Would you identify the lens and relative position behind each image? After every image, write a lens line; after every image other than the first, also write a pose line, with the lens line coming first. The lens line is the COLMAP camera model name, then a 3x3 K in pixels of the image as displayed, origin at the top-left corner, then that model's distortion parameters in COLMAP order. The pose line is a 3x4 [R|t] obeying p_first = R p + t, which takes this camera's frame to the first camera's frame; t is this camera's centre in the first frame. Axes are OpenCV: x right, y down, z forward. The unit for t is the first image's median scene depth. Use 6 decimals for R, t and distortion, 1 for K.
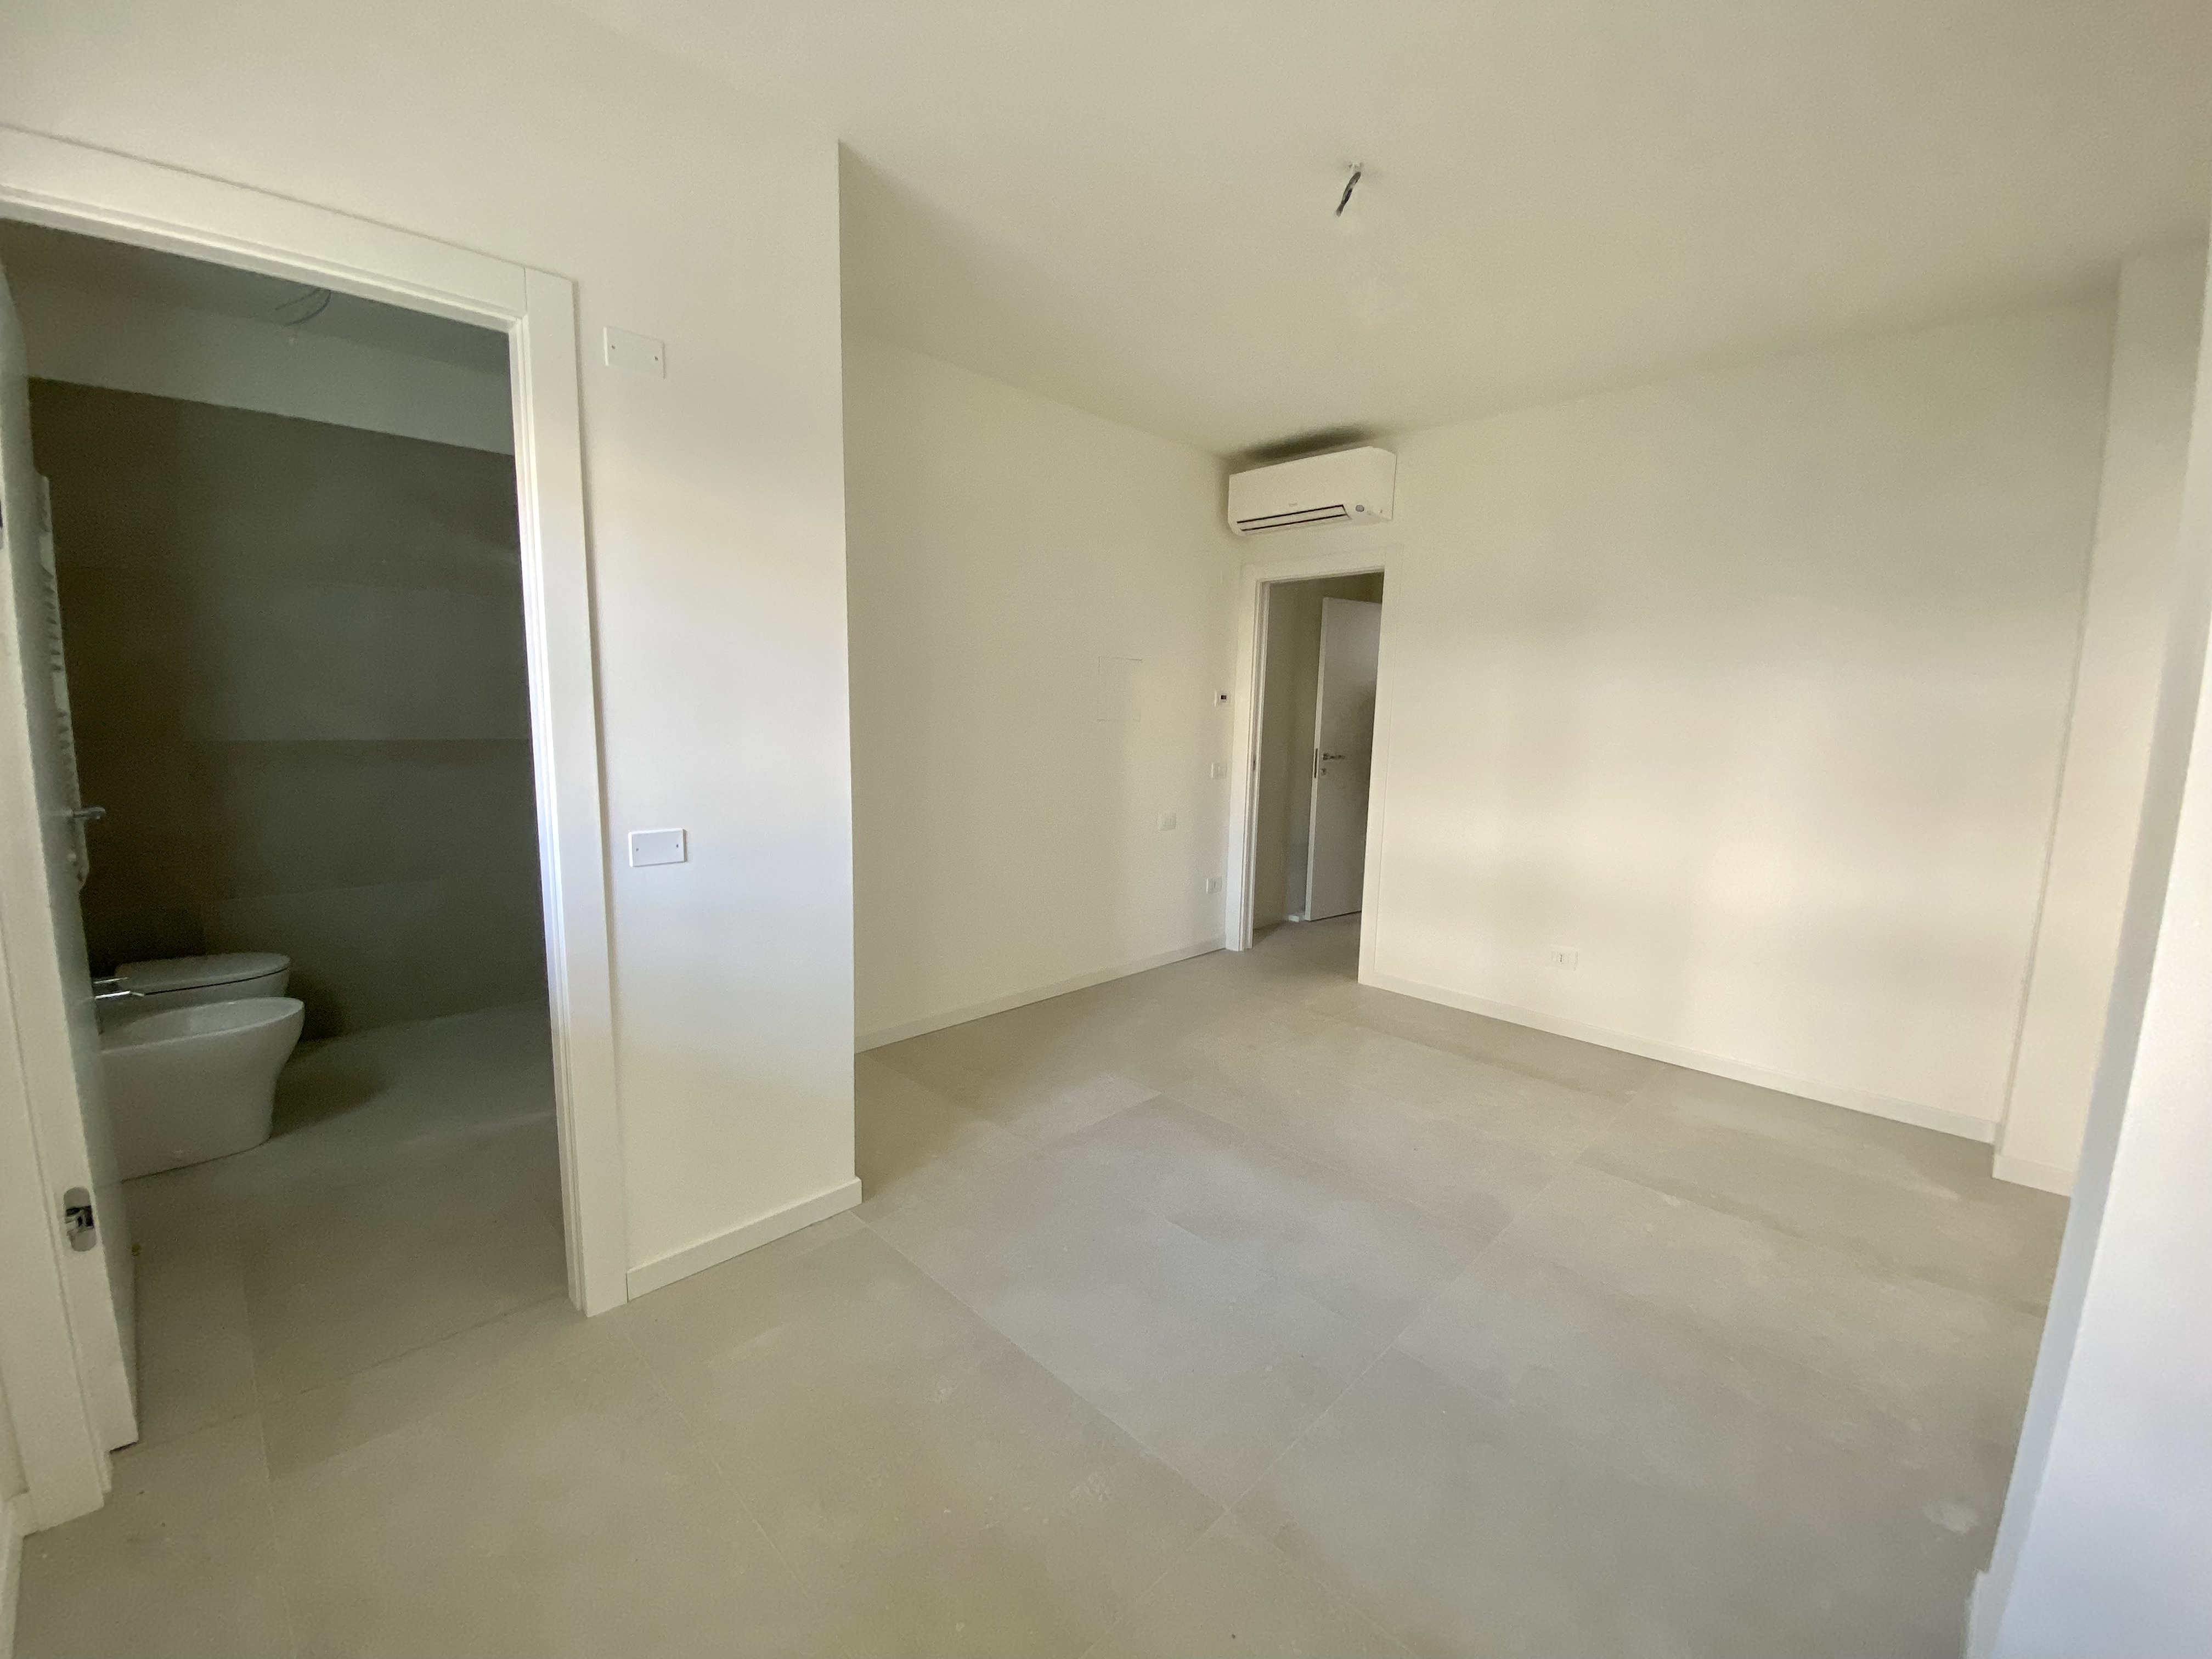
lens RADIAL K [[913.8, 0, 1106.0], [0, 913.8, 829.5], [0, 0, 1]] dist [0.016860, -0.018497]
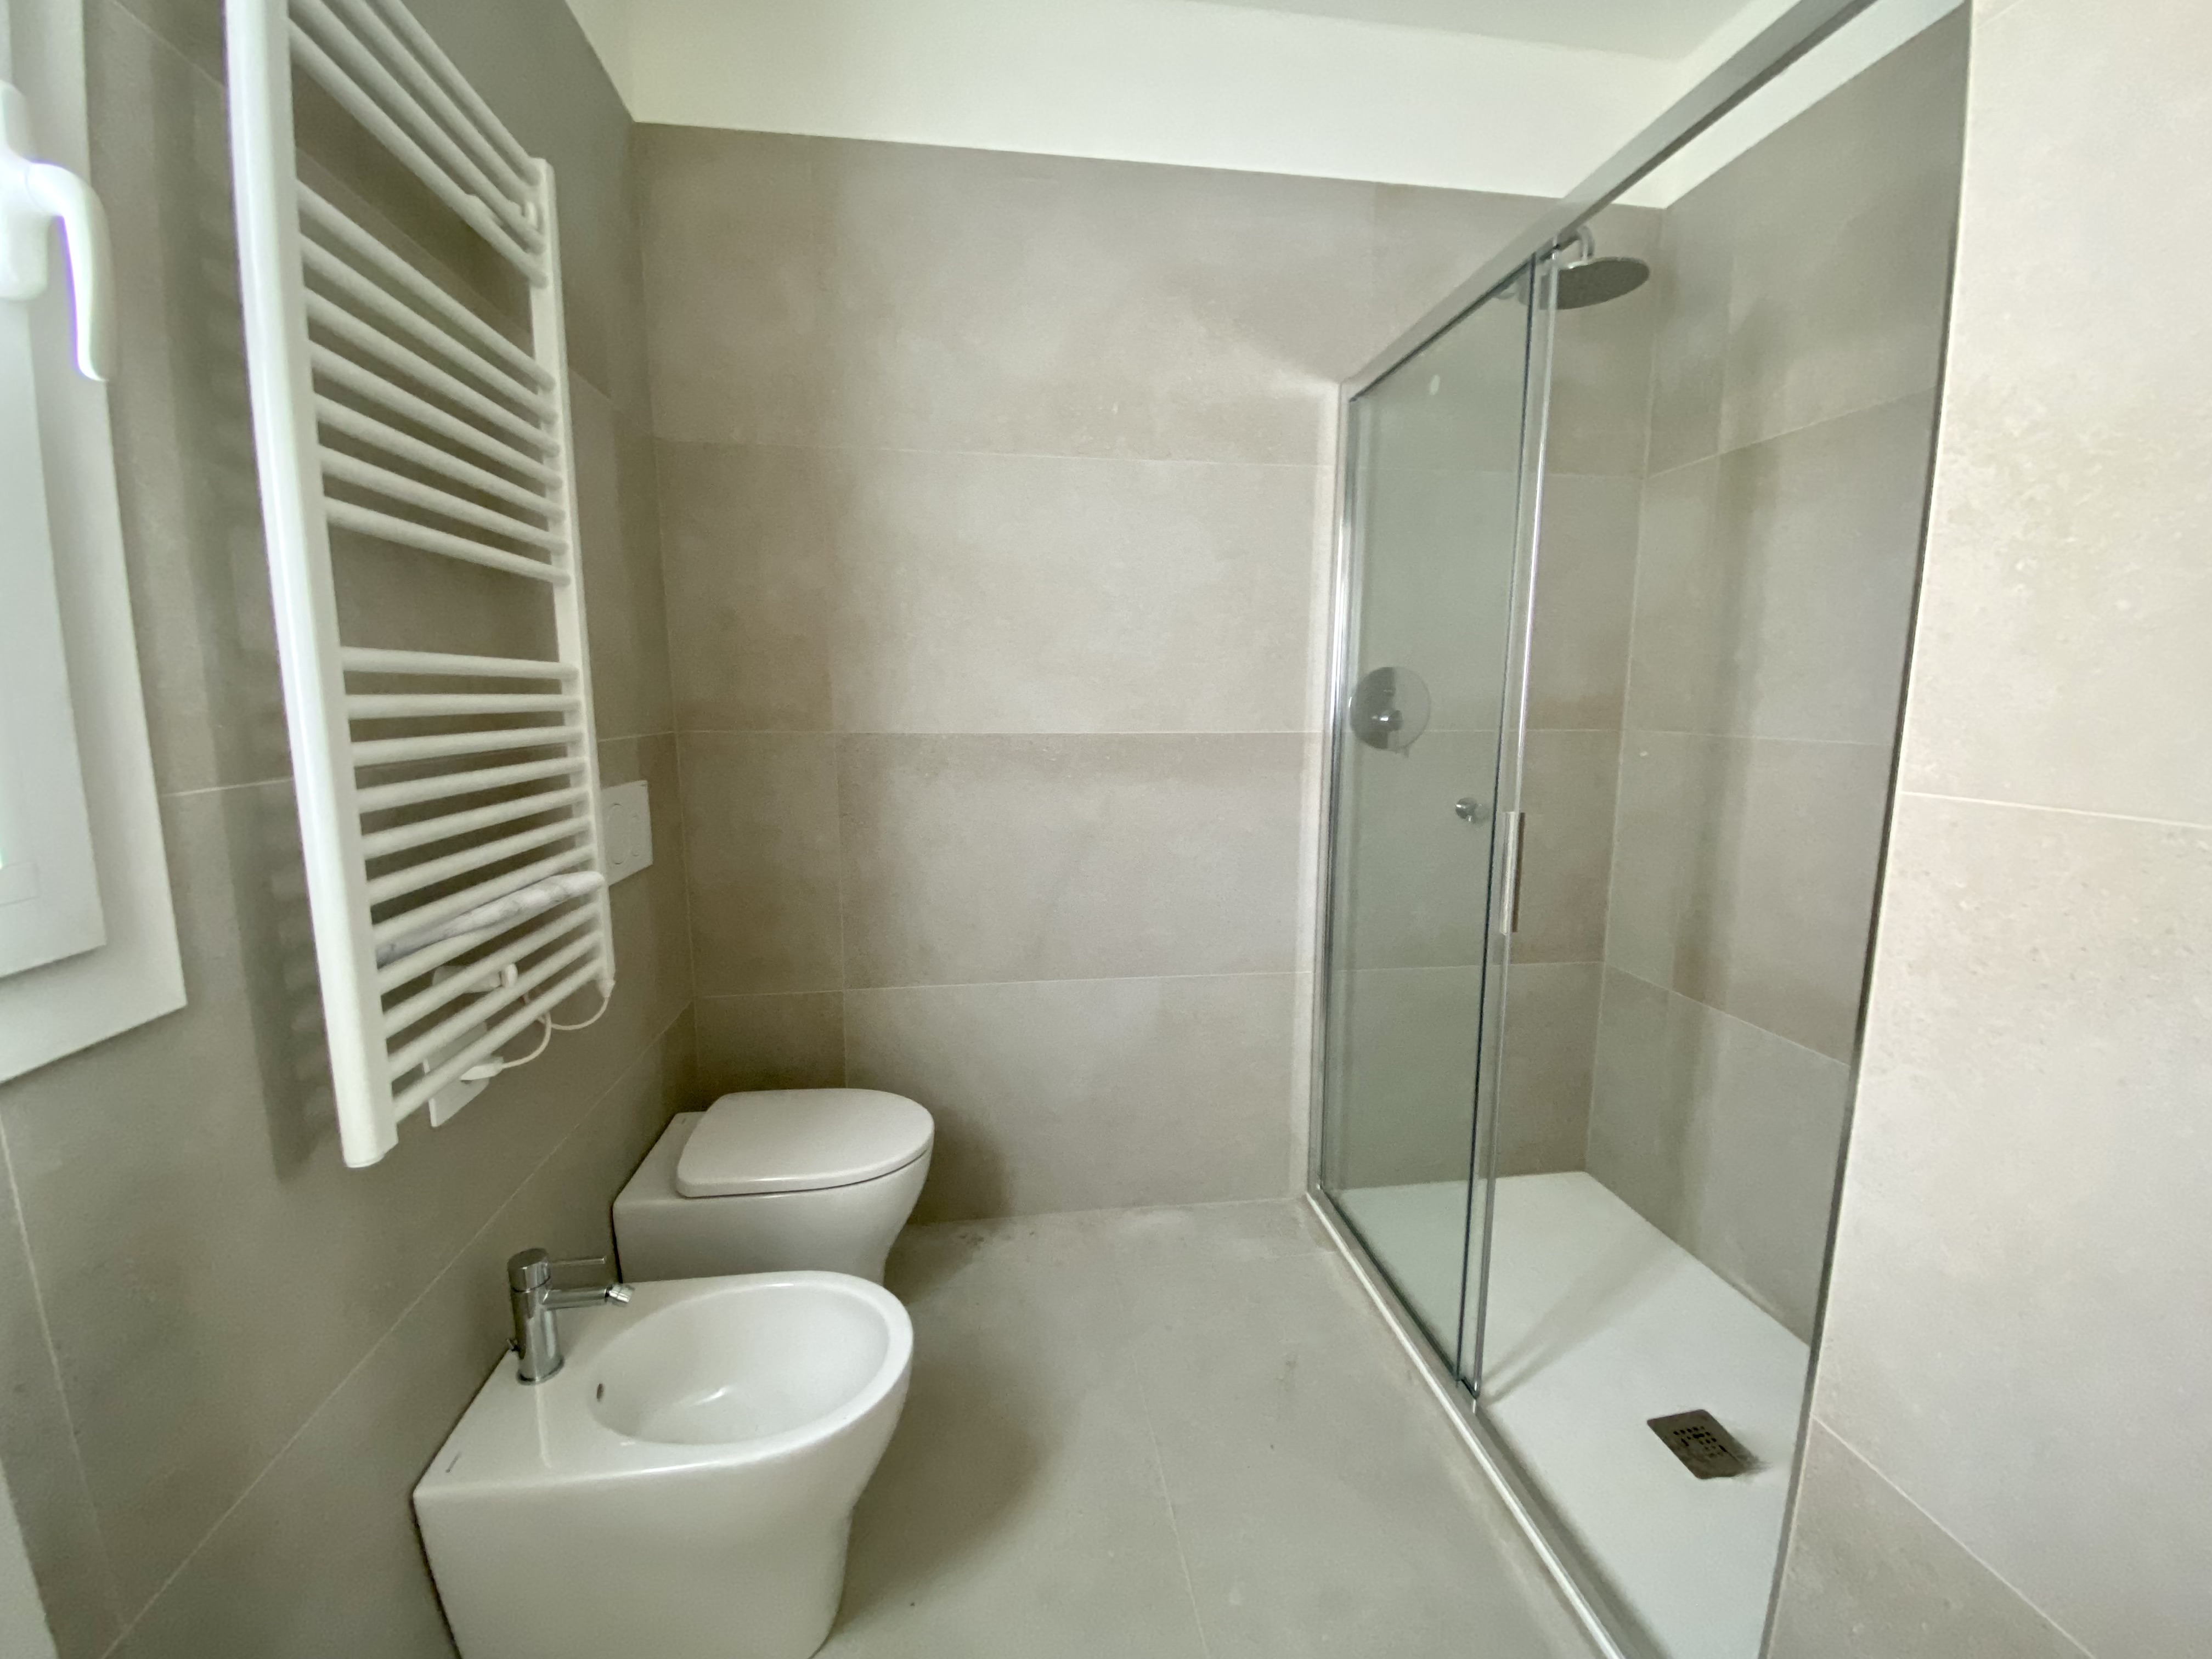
lens RADIAL K [[913.8, 0, 1106.0], [0, 913.8, 829.5], [0, 0, 1]] dist [0.016860, -0.018497]
pose [[0.803089, 0.069775, -0.591760, -0.156329], [-0.068538, 0.997346, 0.024584, -0.019411], [0.591905, 0.020815, 0.805739, 0.193806]]
